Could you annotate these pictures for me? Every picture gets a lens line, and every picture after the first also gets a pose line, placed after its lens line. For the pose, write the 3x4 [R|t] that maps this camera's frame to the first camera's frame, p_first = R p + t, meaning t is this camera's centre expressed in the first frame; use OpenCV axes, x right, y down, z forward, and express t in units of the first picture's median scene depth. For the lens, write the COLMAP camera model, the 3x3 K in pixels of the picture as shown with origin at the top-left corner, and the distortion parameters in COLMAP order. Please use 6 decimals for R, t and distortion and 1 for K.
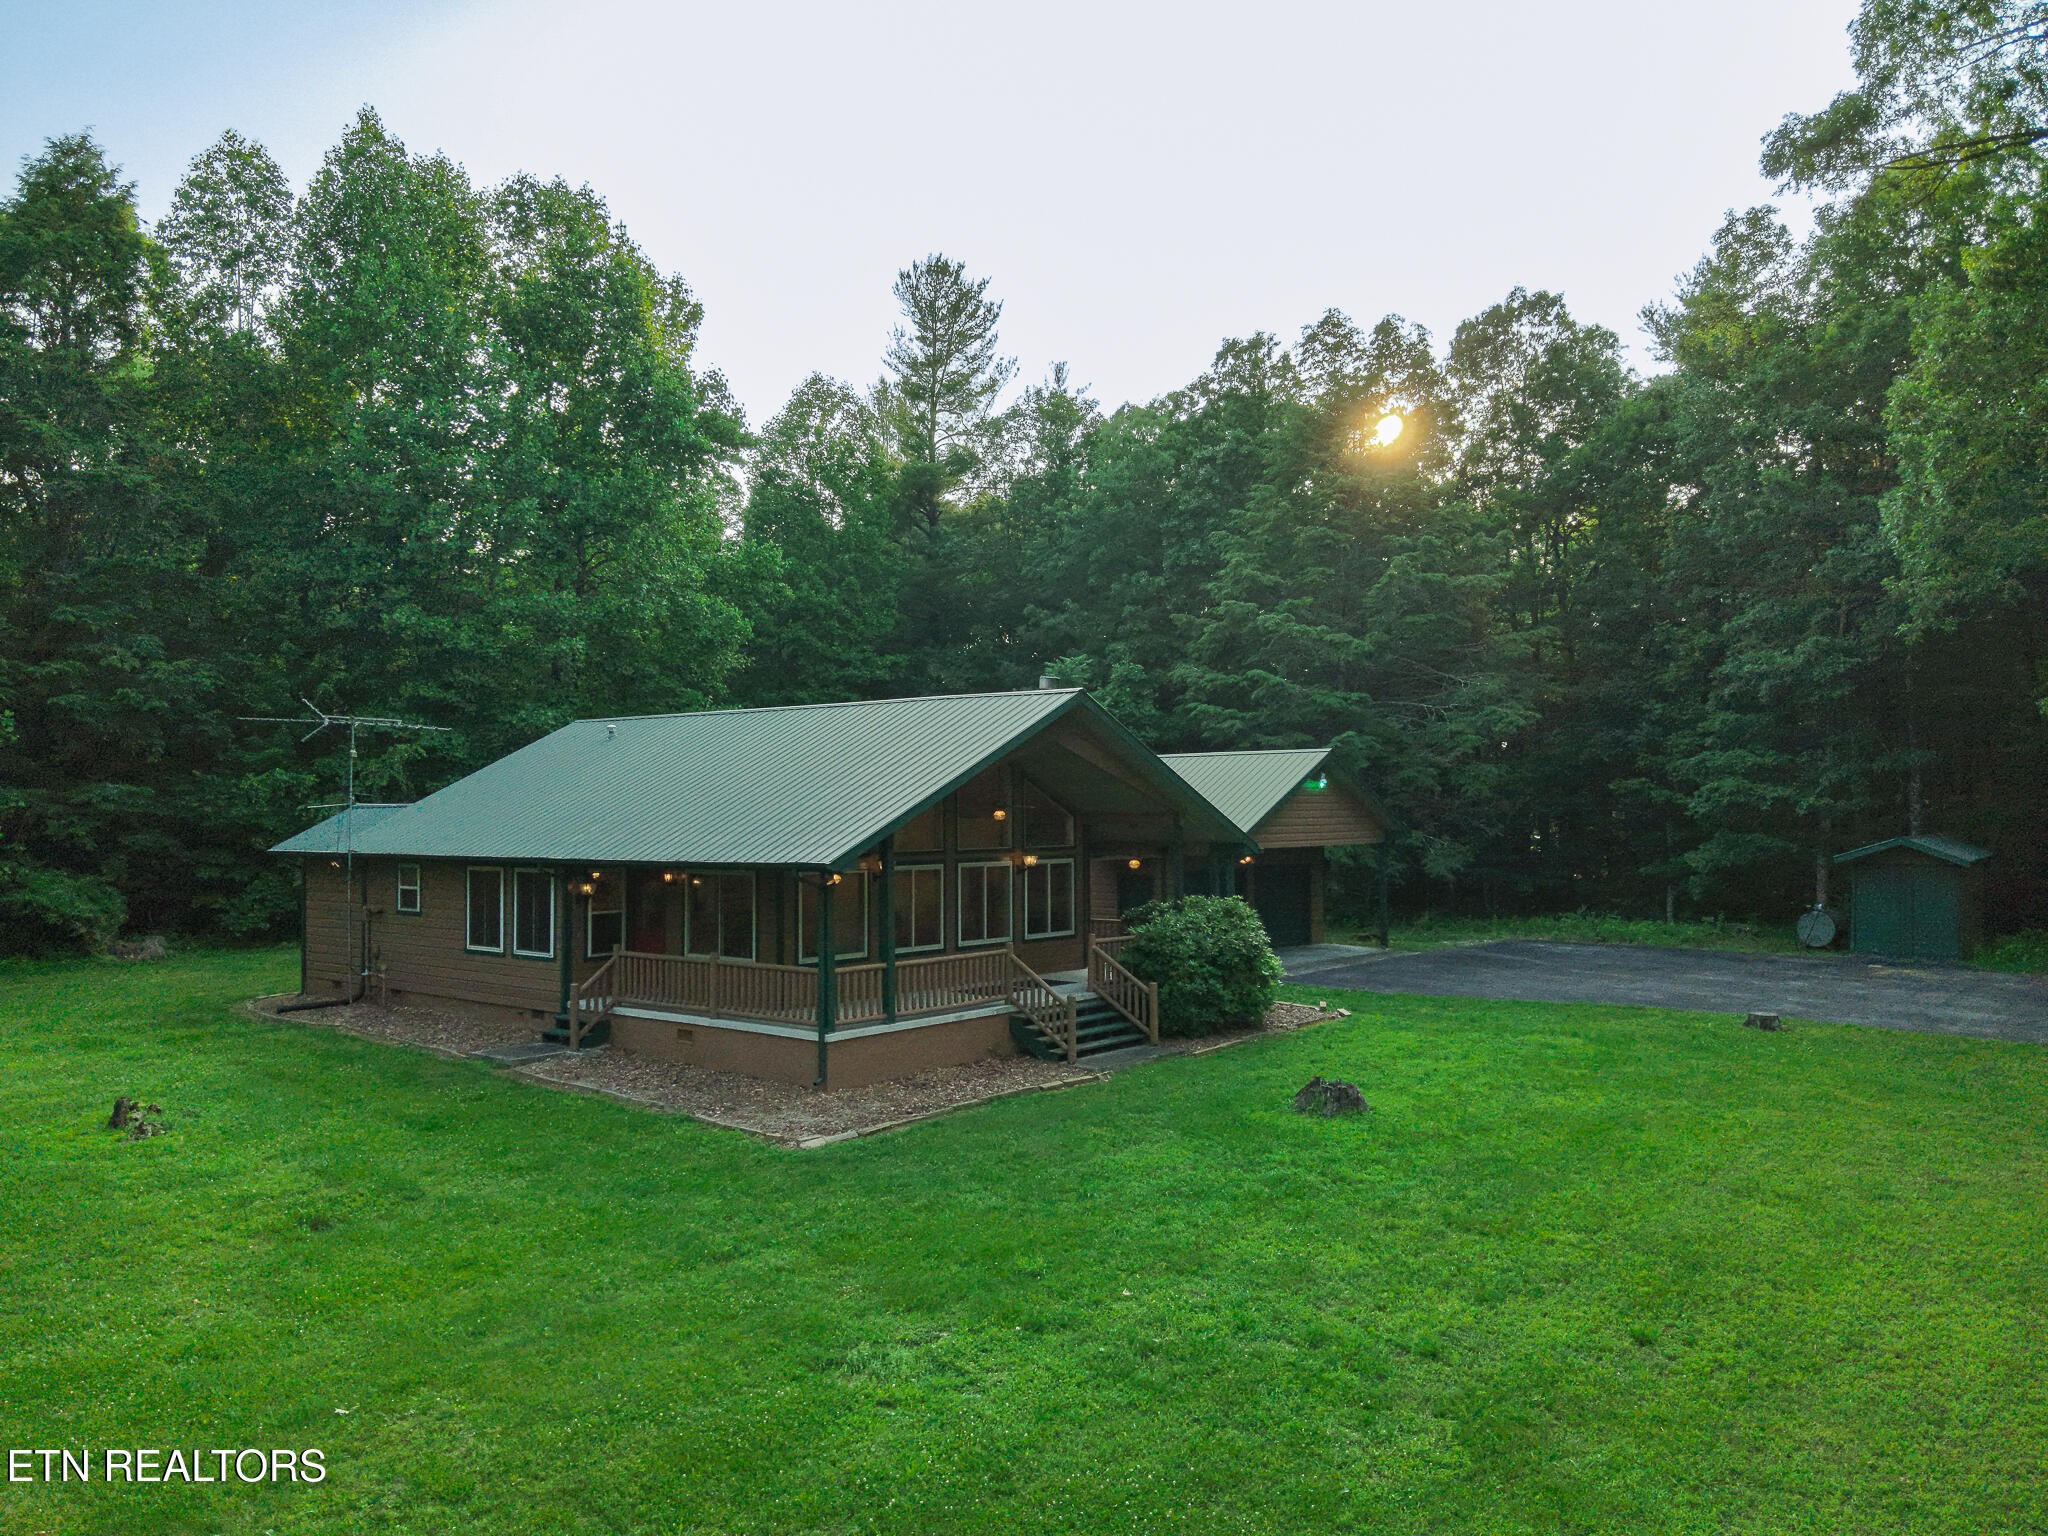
lens RADIAL K [[1494.8, 0, 1019.1], [0, 1494.8, 815.9], [0, 0, 1]] dist [0.121140, -0.241334]
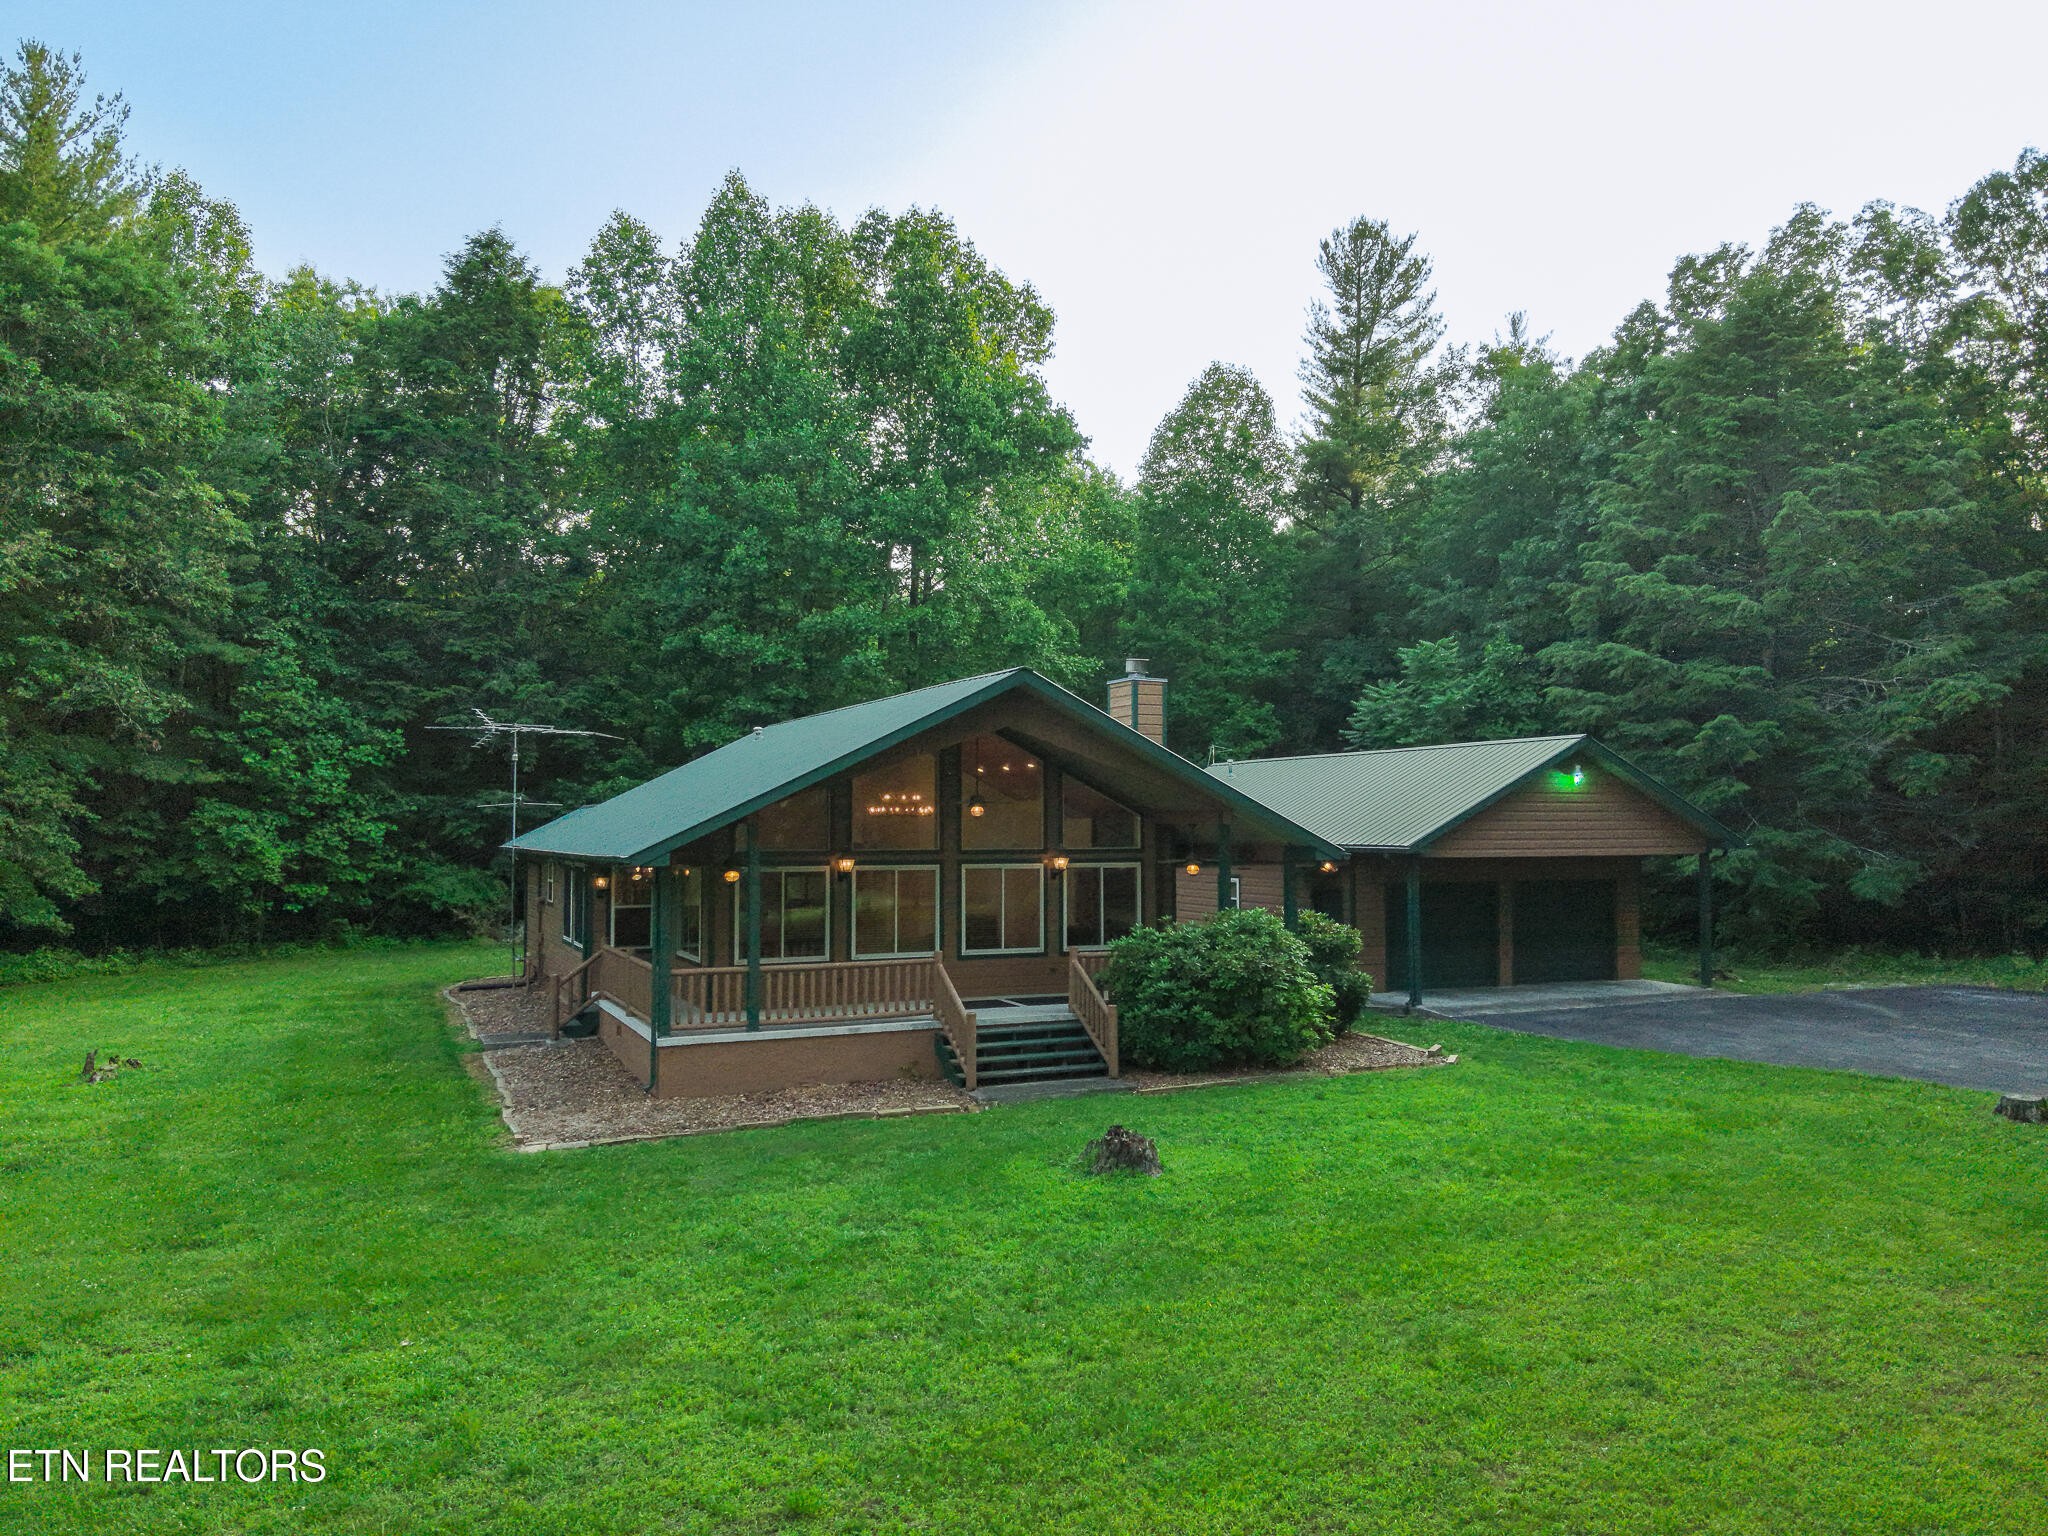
lens RADIAL K [[1494.8, 0, 1019.1], [0, 1494.8, 815.9], [0, 0, 1]] dist [0.121140, -0.241334]
pose [[0.898944, -0.000060, -0.438064, 0.222315], [-0.003988, 0.999957, -0.008319, 0.005201], [0.438046, 0.009225, 0.898905, 0.105980]]
